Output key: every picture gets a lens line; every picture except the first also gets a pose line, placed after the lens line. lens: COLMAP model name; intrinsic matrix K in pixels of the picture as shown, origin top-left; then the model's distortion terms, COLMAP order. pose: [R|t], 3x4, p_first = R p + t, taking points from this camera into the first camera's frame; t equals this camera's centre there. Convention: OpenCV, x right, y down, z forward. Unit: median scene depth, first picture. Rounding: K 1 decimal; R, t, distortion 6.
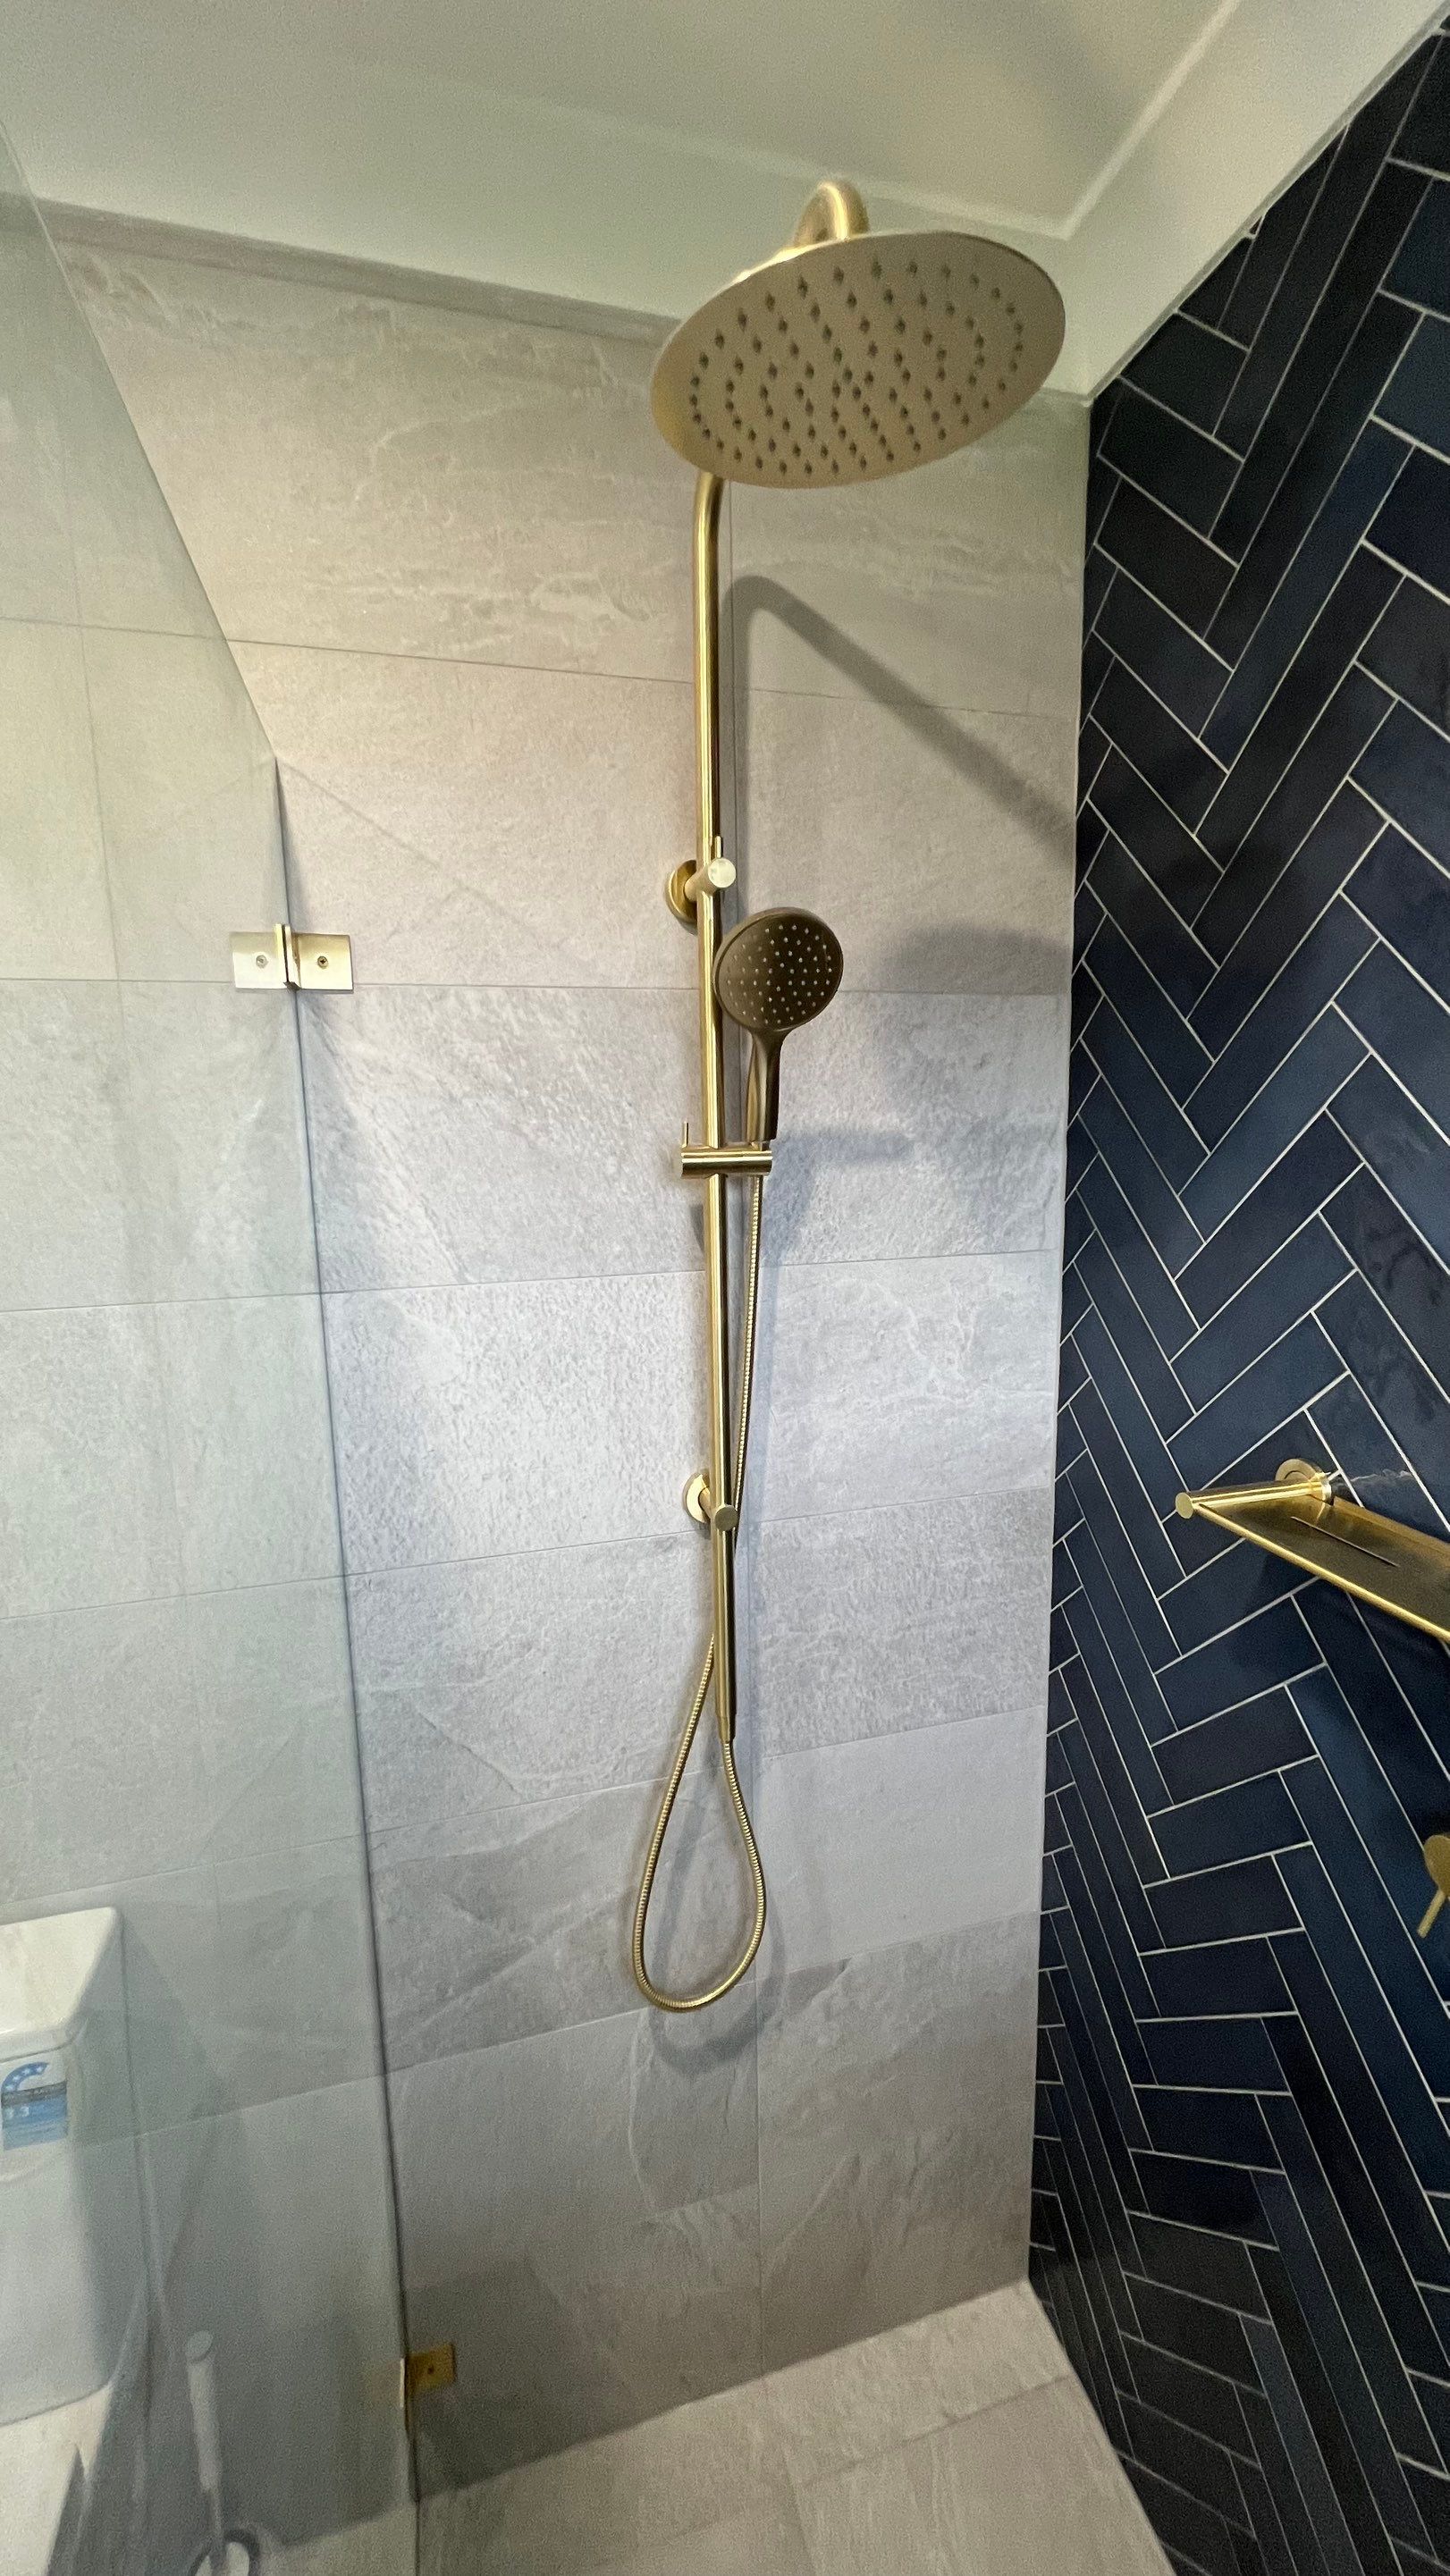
lens RADIAL K [[1036.2, 0, 725.0], [0, 1036.2, 1288.0], [0, 0, 1]] dist [-0.001163, -0.000133]
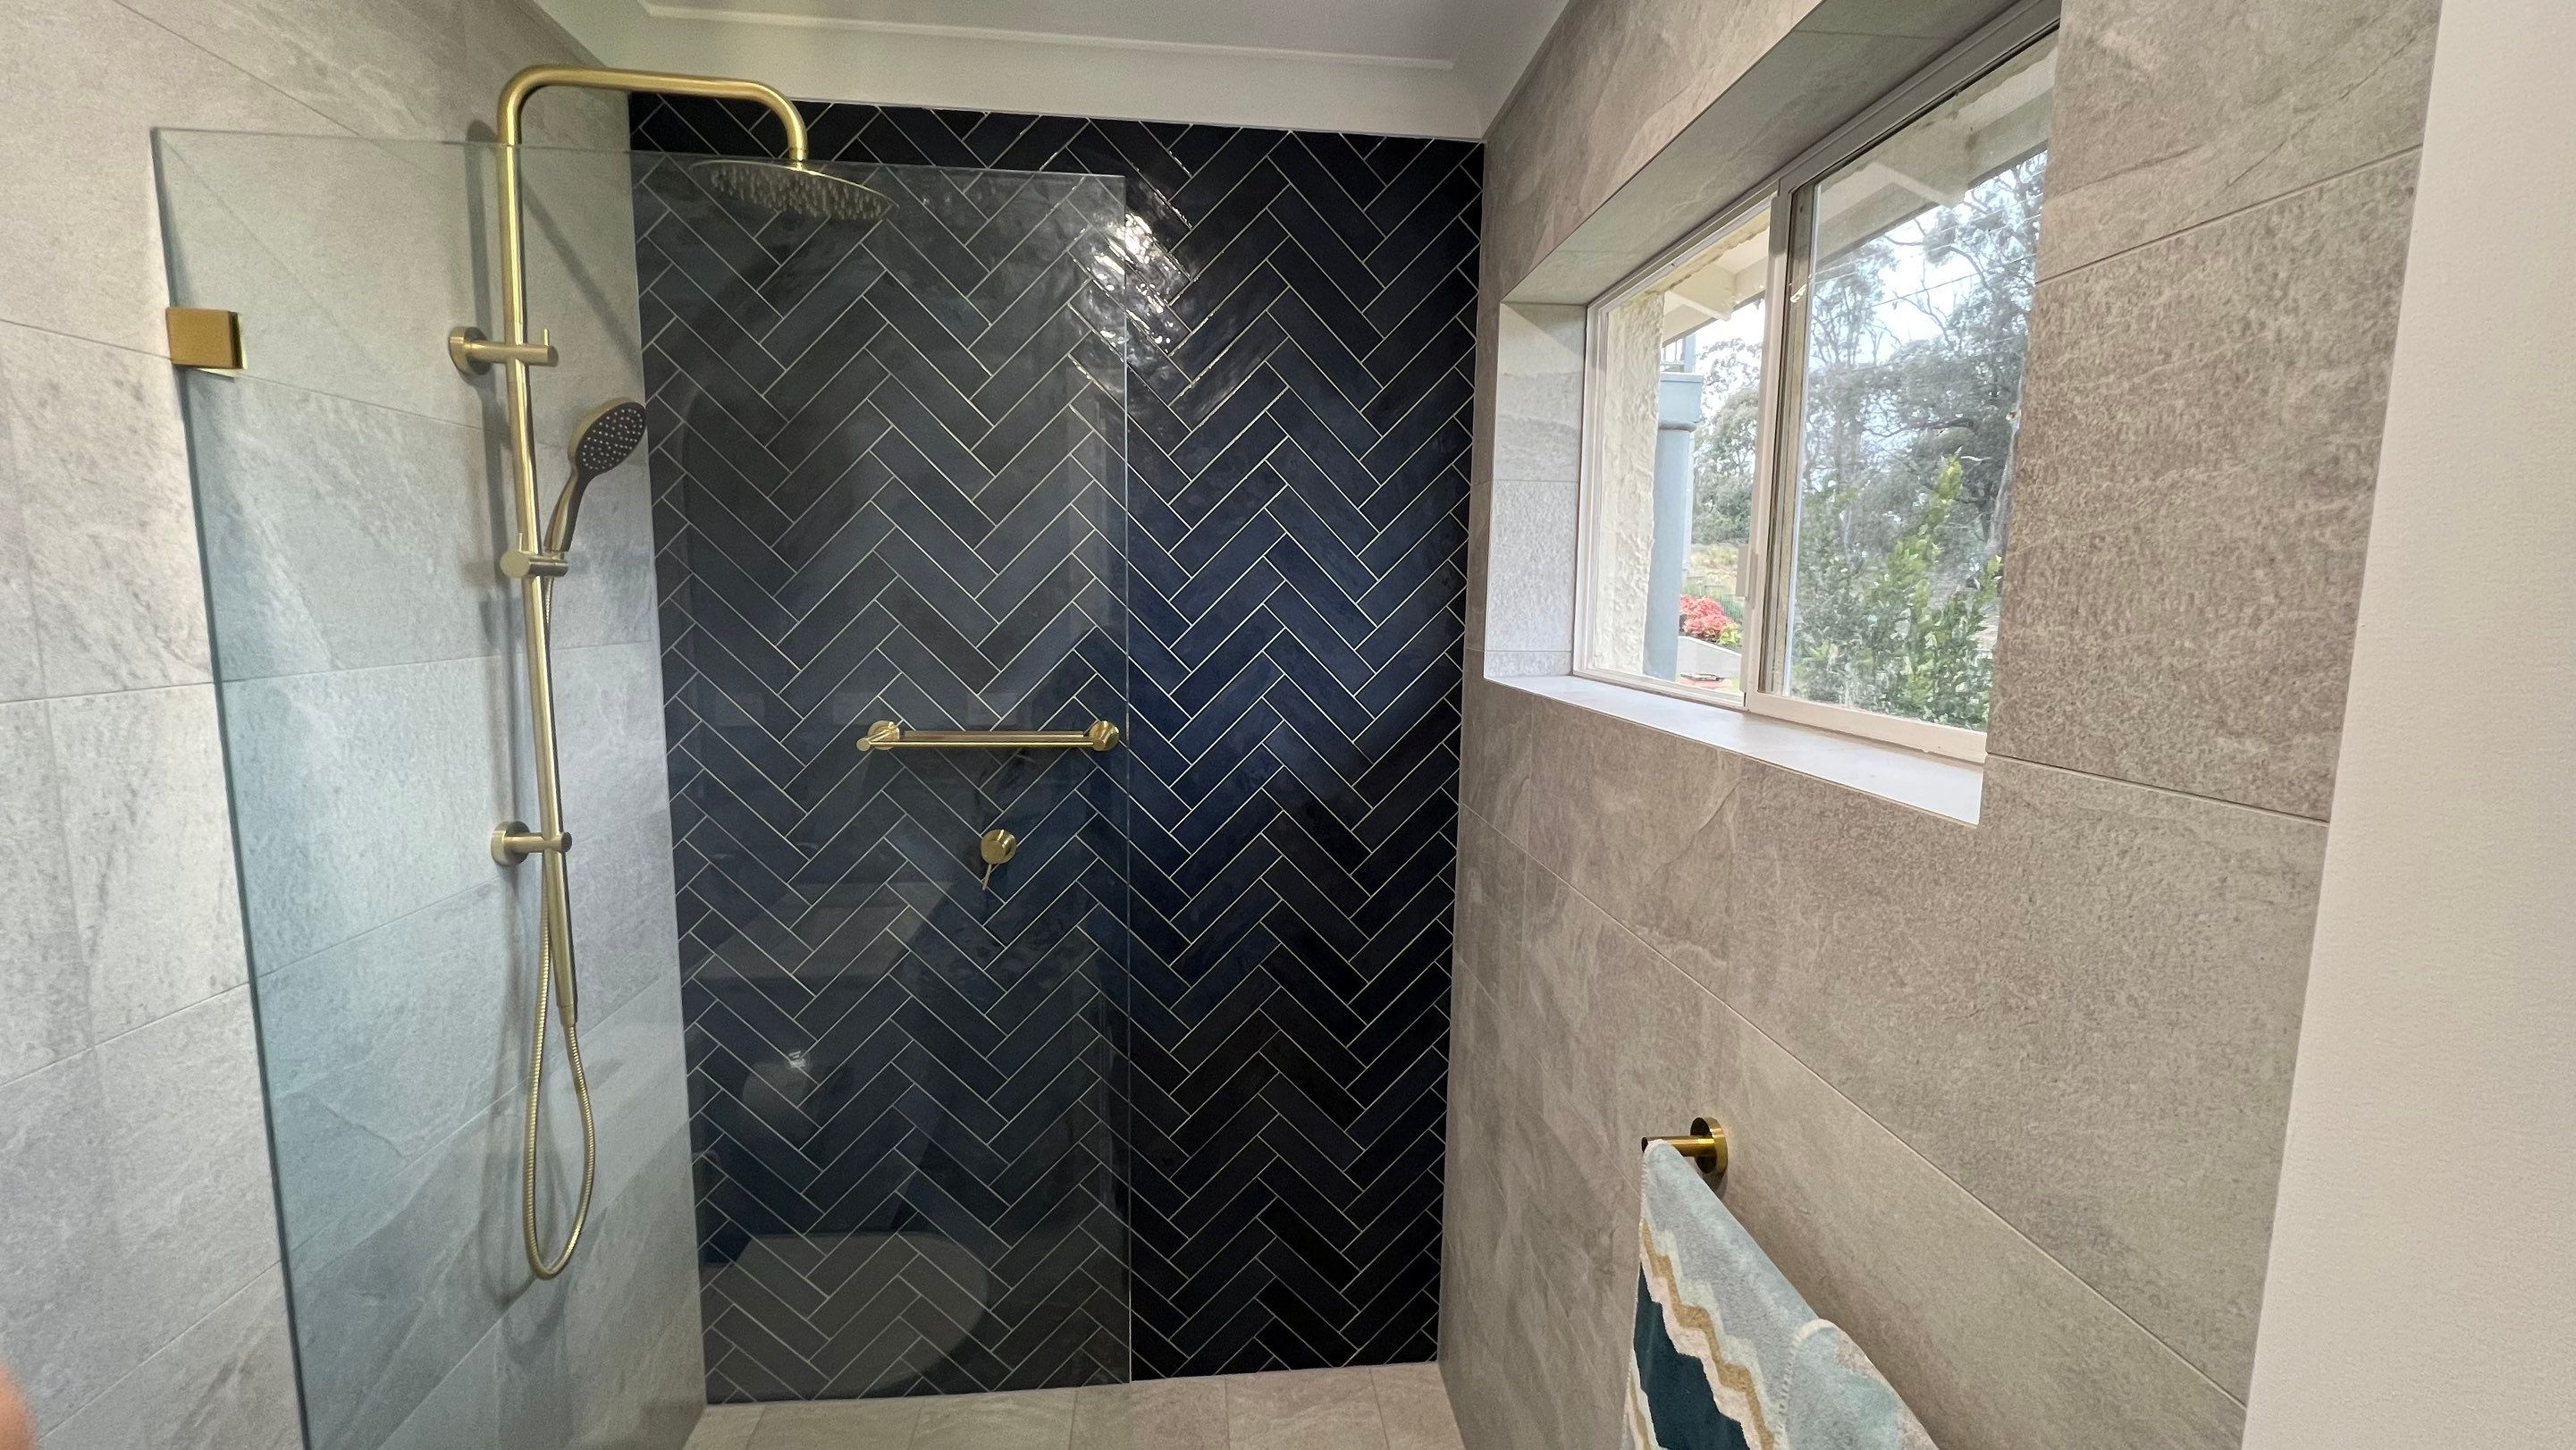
lens RADIAL K [[1030.8, 0, 1281.4], [0, 1030.8, 720.9], [0, 0, 1]] dist [-0.001184, 0.000151]
pose [[0.179620, -0.100657, 0.978573, -1.030293], [0.139434, 0.987313, 0.075963, 0.094583], [-0.973804, 0.122801, 0.191376, -0.130086]]
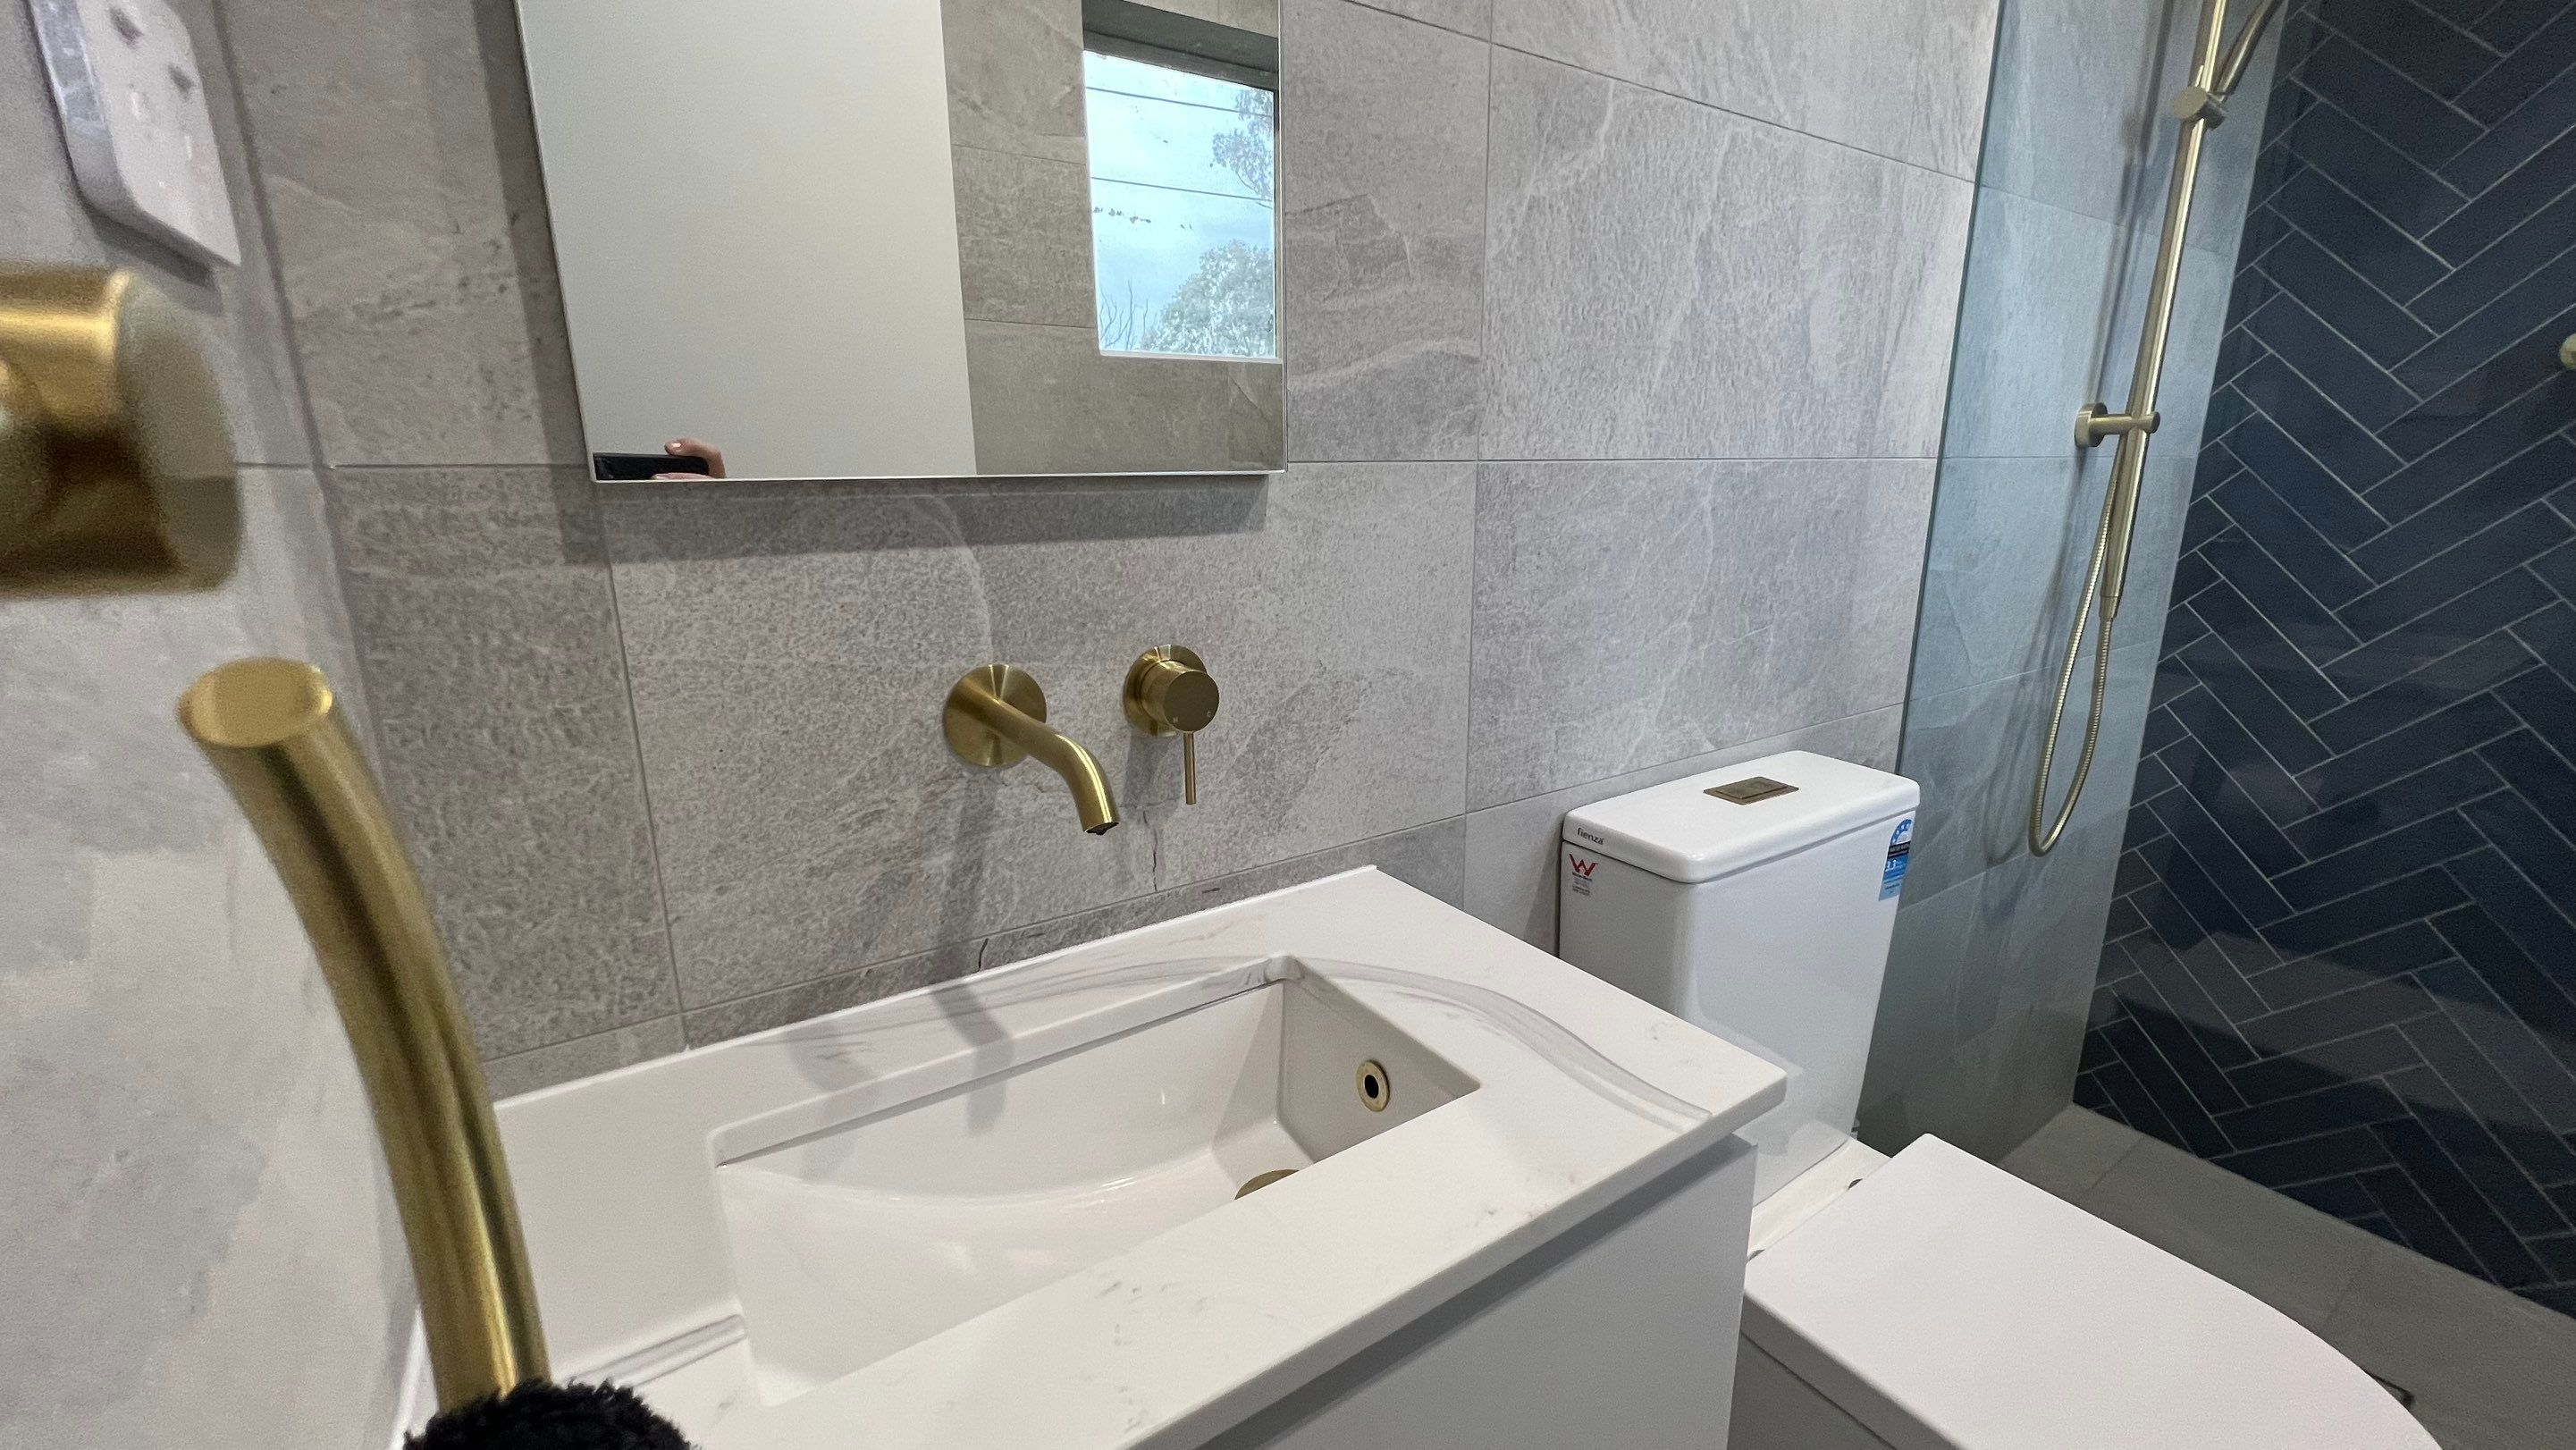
lens RADIAL K [[1030.8, 0, 1281.4], [0, 1030.8, 720.9], [0, 0, 1]] dist [-0.001184, 0.000151]
pose [[0.952997, -0.061870, 0.296594, -1.319070], [0.038877, 0.995807, 0.082811, 0.414540], [-0.300474, -0.067388, 0.951406, 0.108399]]
